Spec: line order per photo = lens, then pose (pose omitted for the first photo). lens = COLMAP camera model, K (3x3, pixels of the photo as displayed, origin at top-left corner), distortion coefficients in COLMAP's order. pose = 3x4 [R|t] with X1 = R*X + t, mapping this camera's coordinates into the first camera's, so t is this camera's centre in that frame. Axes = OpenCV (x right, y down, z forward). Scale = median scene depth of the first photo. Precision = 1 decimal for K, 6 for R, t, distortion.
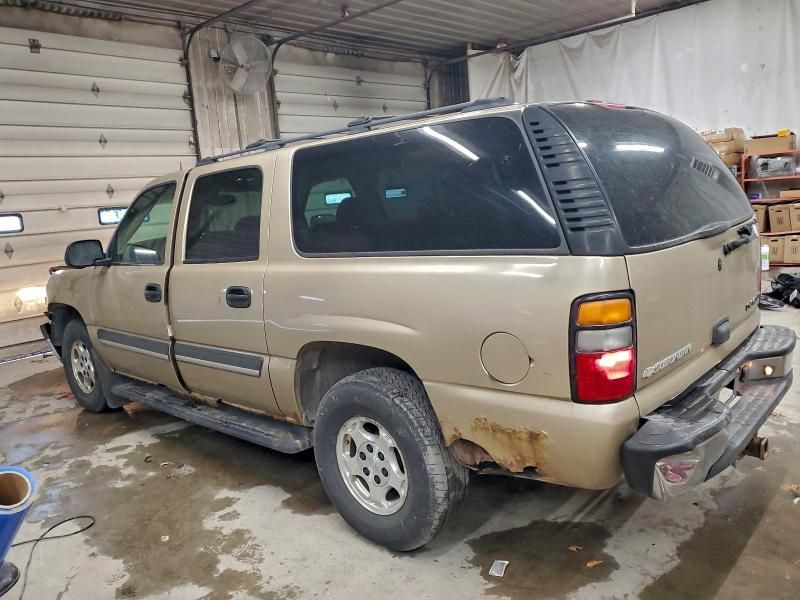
lens RADIAL K [[612.9, 0, 390.4], [0, 612.9, 301.5], [0, 0, 1]] dist [0.005665, 0.002820]
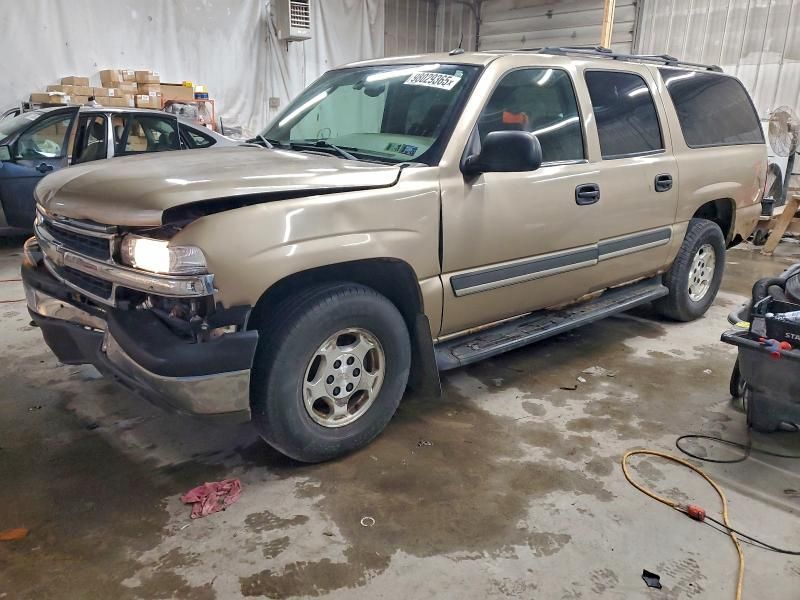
lens RADIAL K [[612.9, 0, 390.4], [0, 612.9, 301.5], [0, 0, 1]] dist [0.005665, 0.002820]
pose [[0.124245, -0.198069, 0.972282, -1.288724], [0.136706, 0.973947, 0.180939, -0.060389], [-0.982789, 0.110436, 0.148085, 1.134381]]
